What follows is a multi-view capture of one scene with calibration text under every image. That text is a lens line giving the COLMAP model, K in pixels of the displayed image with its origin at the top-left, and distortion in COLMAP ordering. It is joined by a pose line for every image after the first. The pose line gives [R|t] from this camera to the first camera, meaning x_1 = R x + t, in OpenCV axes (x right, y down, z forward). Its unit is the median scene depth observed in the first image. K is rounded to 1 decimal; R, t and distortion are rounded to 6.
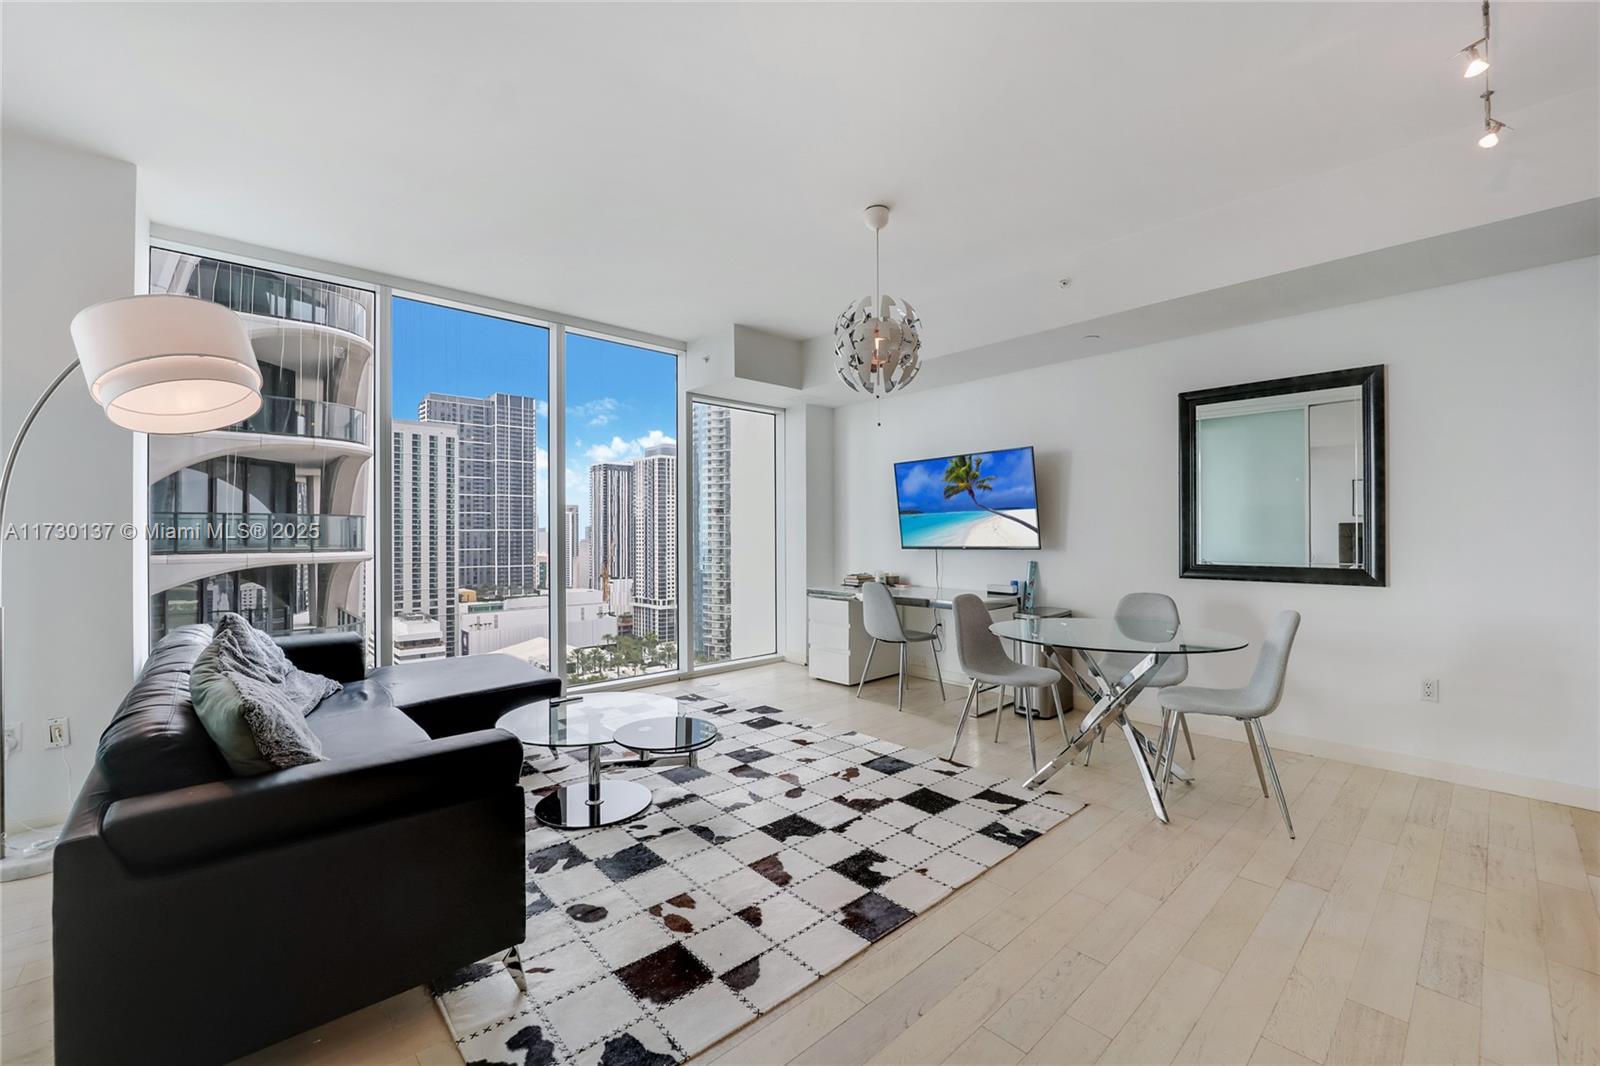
lens RADIAL K [[655.9, 0, 806.5], [0, 655.9, 529.1], [0, 0, 1]] dist [-0.025737, -0.000023]
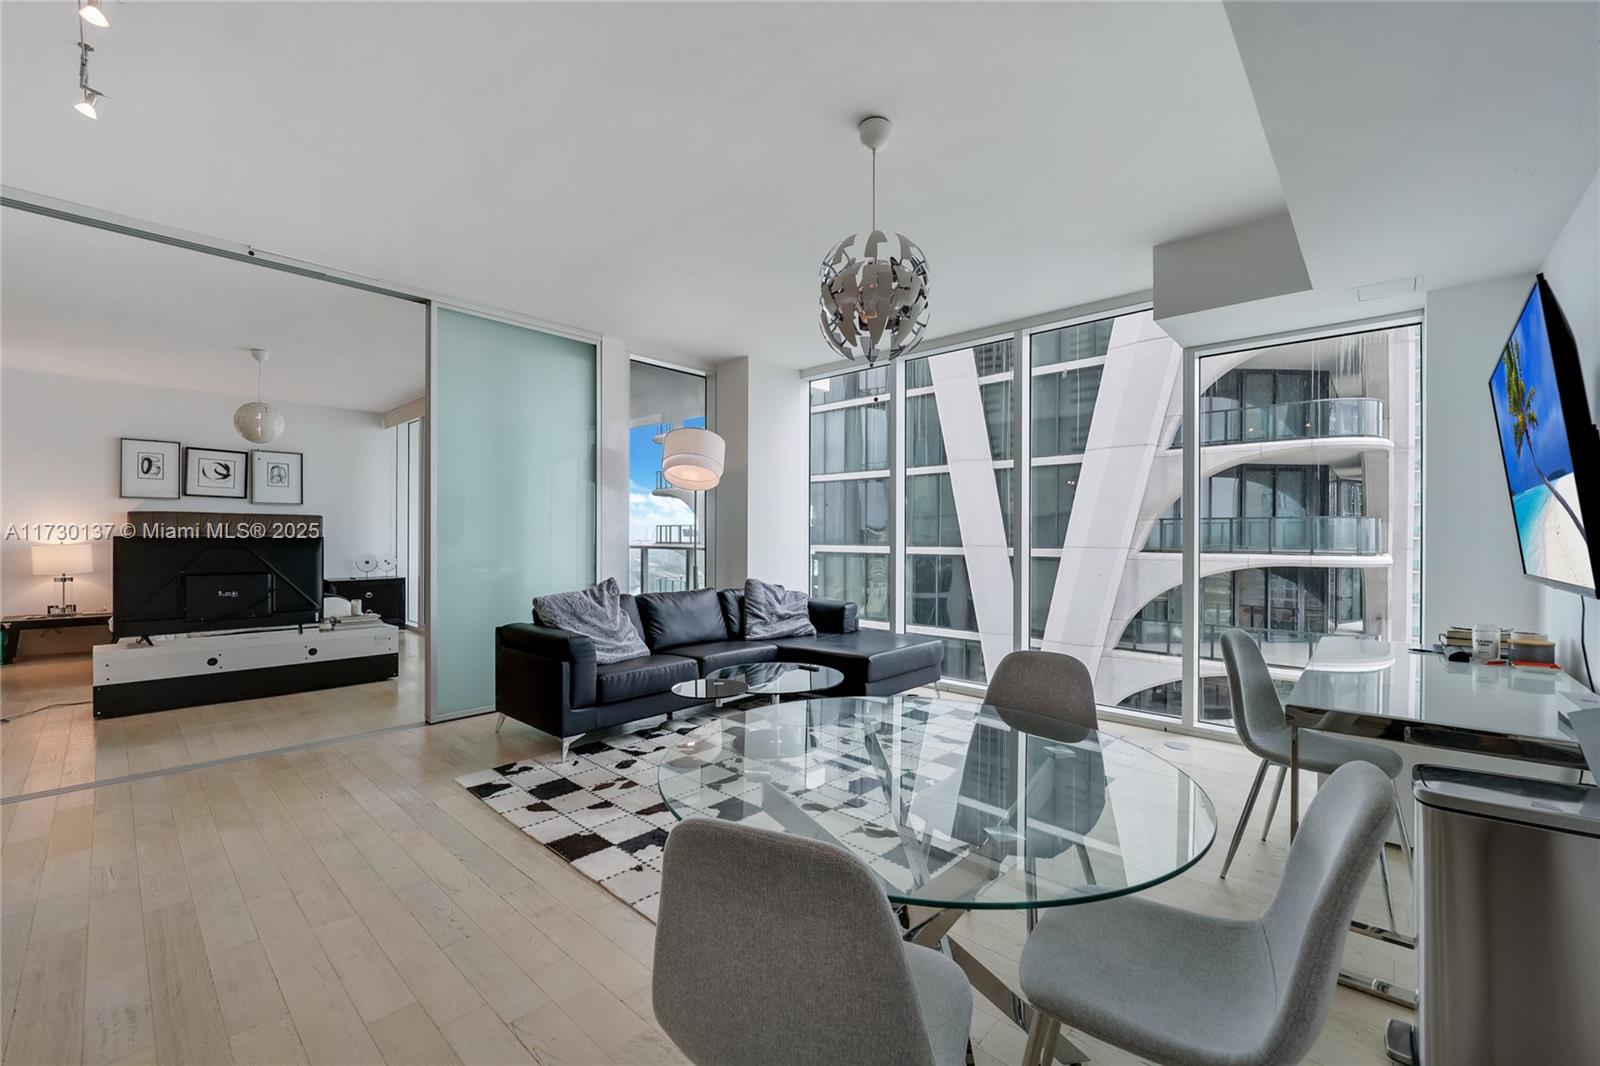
lens RADIAL K [[655.9, 0, 806.5], [0, 655.9, 529.1], [0, 0, 1]] dist [-0.025737, -0.000023]
pose [[0.085012, -0.000927, -0.996379, 1.054478], [-0.003257, 0.999994, -0.001209, -0.003586], [0.996375, 0.003348, 0.085009, 1.021565]]
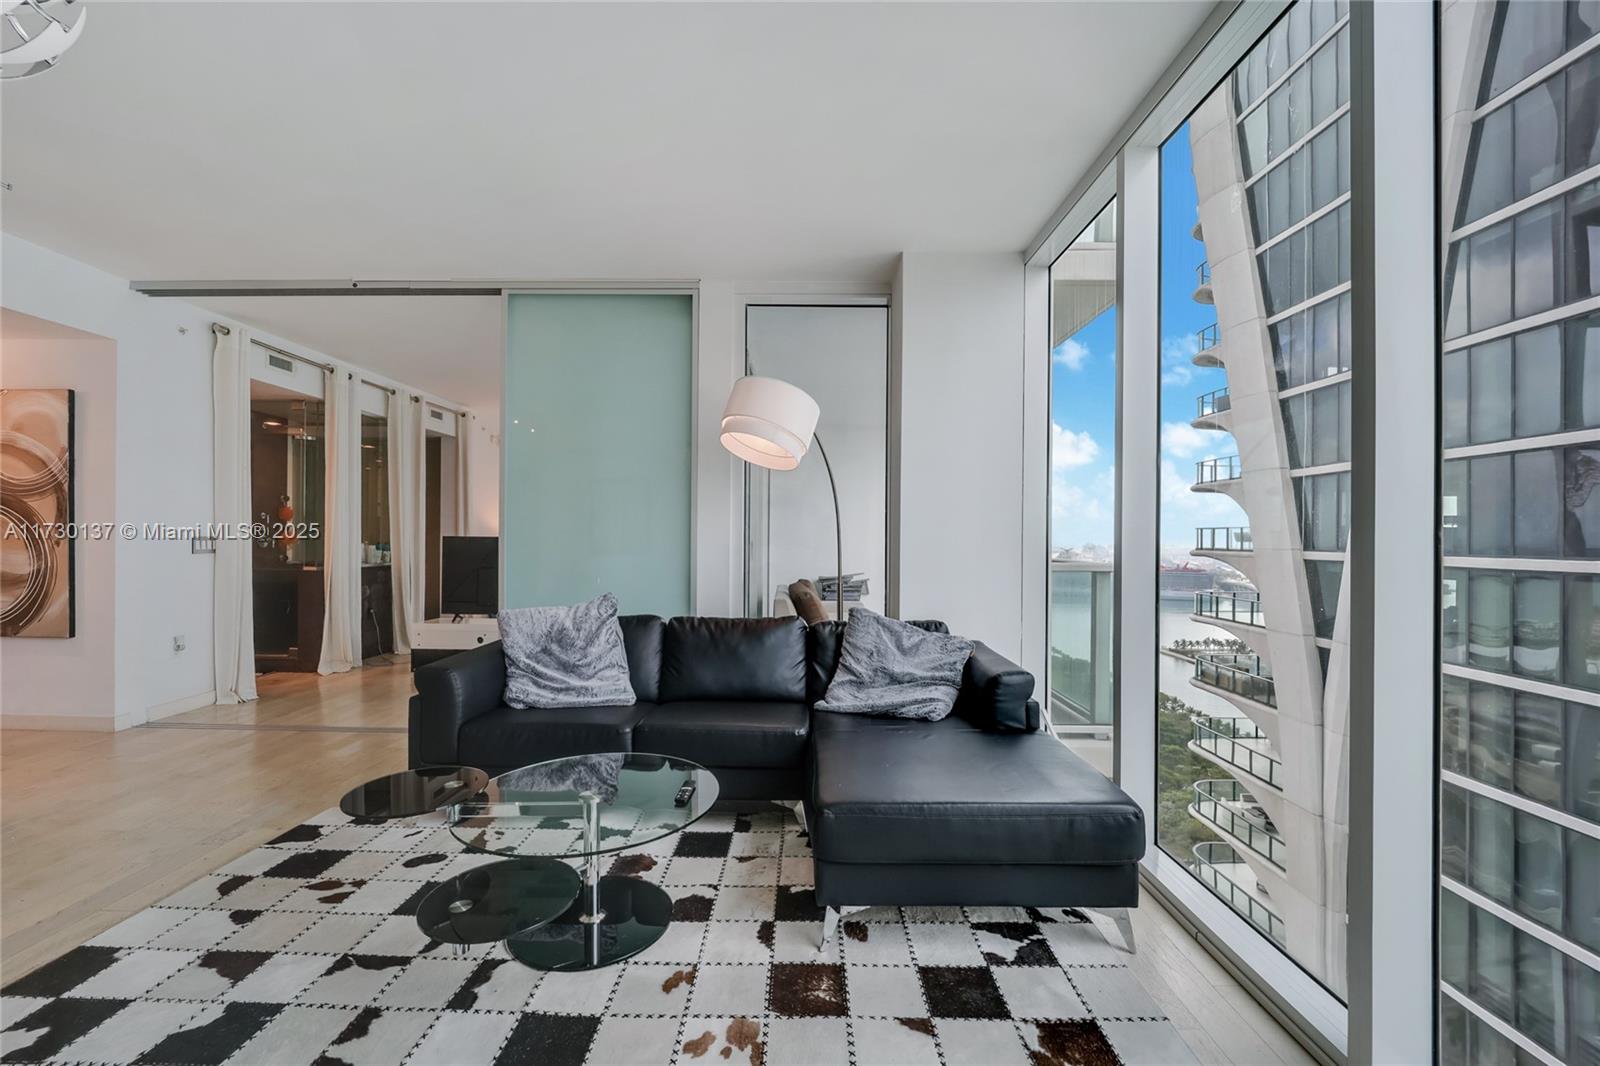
lens RADIAL K [[647.2, 0, 780.2], [0, 647.2, 540.4], [0, 0, 1]] dist [-0.019951, -0.000096]
pose [[-0.695829, 0.007981, -0.718163, 0.028265], [-0.000101, 0.999937, 0.011210, 0.006410], [0.718207, 0.007873, -0.695785, 1.747120]]
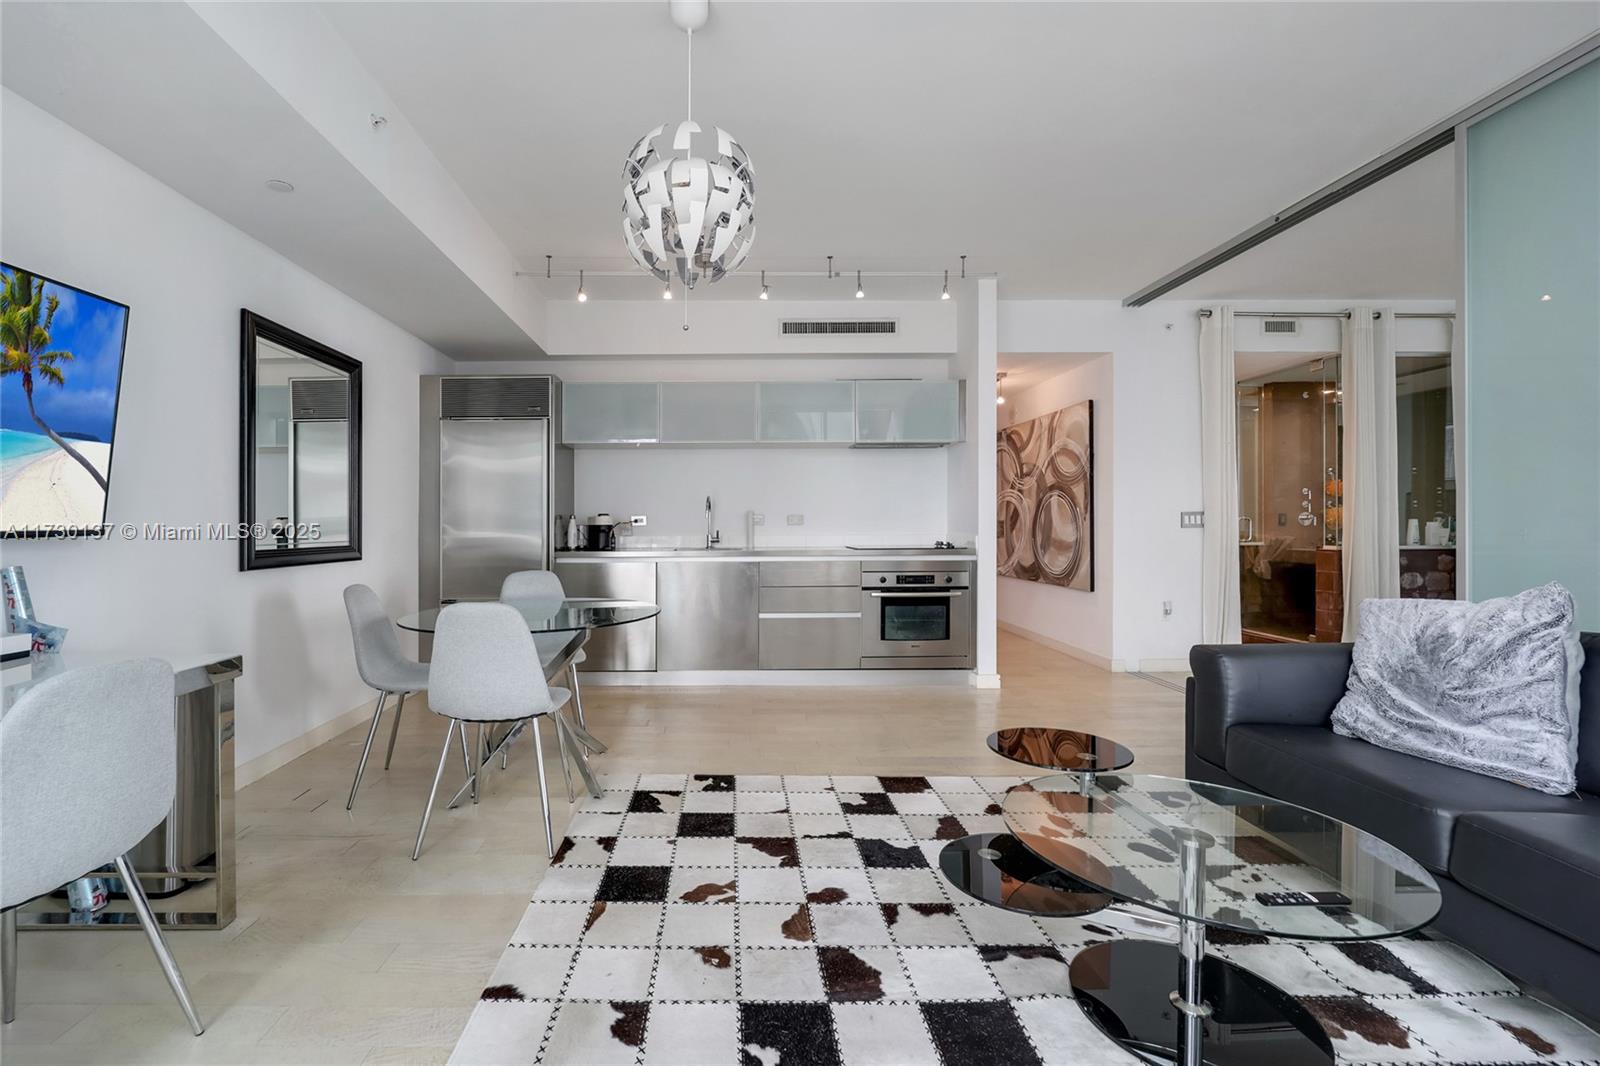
lens RADIAL K [[688.0, 0, 759.4], [0, 688.0, 528.1], [0, 0, 1]] dist [-0.023653, 0.000199]
pose [[-0.742694, 0.013109, 0.669503, -0.470723], [0.013091, 0.999902, -0.005056, 0.052470], [-0.669503, 0.005010, -0.742792, 1.732121]]
